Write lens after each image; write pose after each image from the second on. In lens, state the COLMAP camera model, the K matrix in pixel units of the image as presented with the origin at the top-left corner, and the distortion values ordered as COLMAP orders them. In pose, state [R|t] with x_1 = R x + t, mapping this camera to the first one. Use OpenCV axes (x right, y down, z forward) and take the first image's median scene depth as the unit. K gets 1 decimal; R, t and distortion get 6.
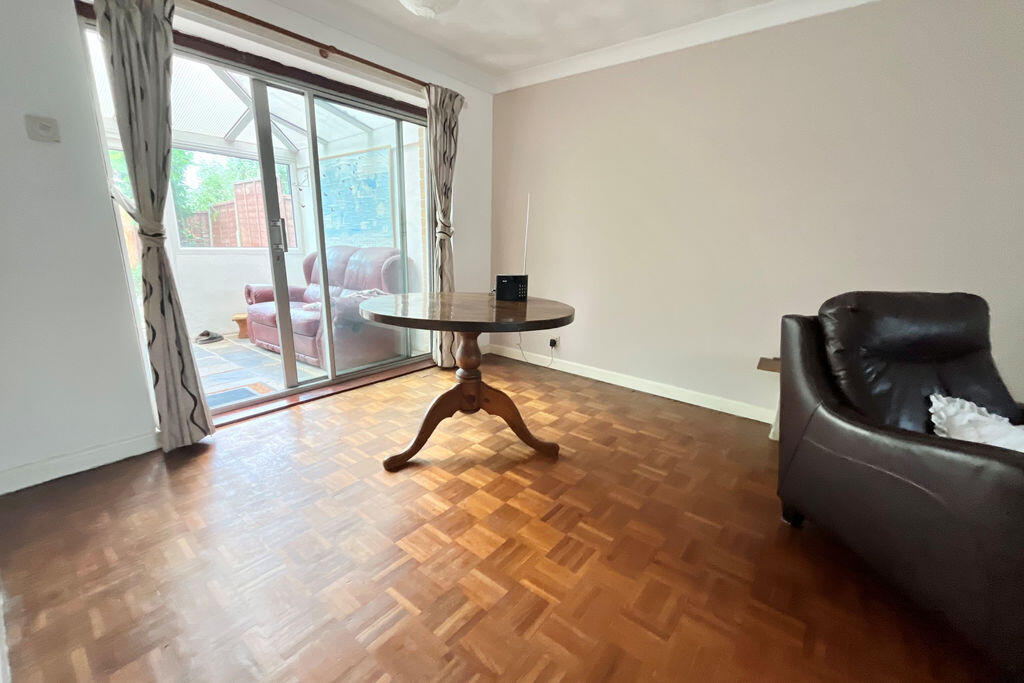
lens RADIAL K [[429.9, 0, 511.4], [0, 429.9, 340.4], [0, 0, 1]] dist [0.000323, 0.000520]
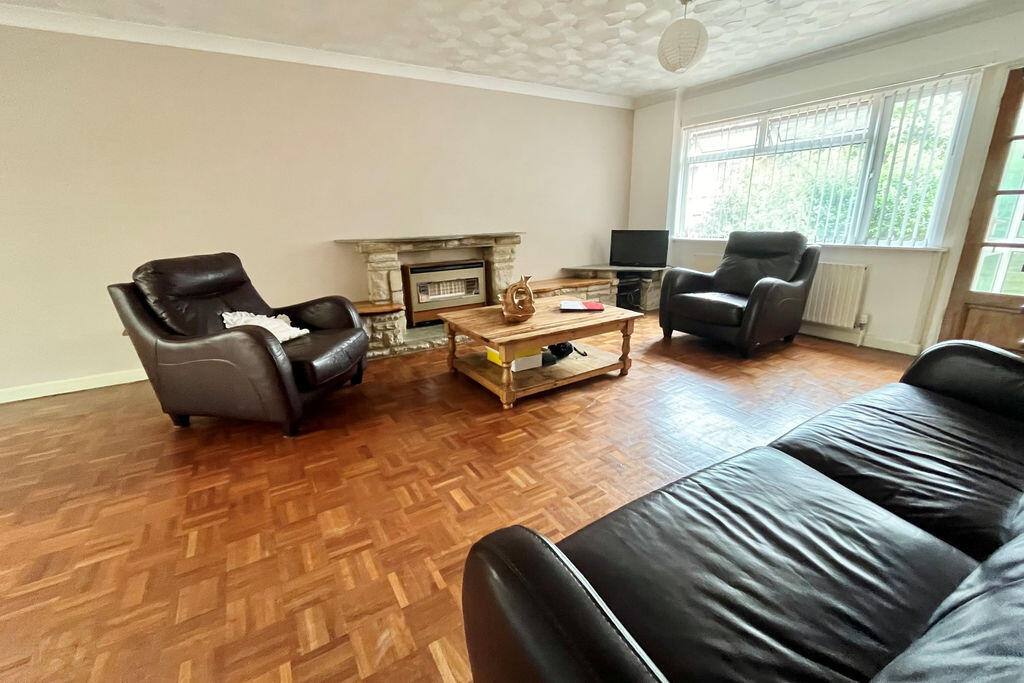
lens RADIAL K [[429.9, 0, 510.0], [0, 429.9, 341.8], [0, 0, 1]] dist [0.000323, 0.000520]
pose [[0.349121, -0.304016, 0.886391, -0.161589], [0.265557, 0.939230, 0.217545, 0.150065], [-0.898663, 0.159438, 0.408638, -0.650898]]
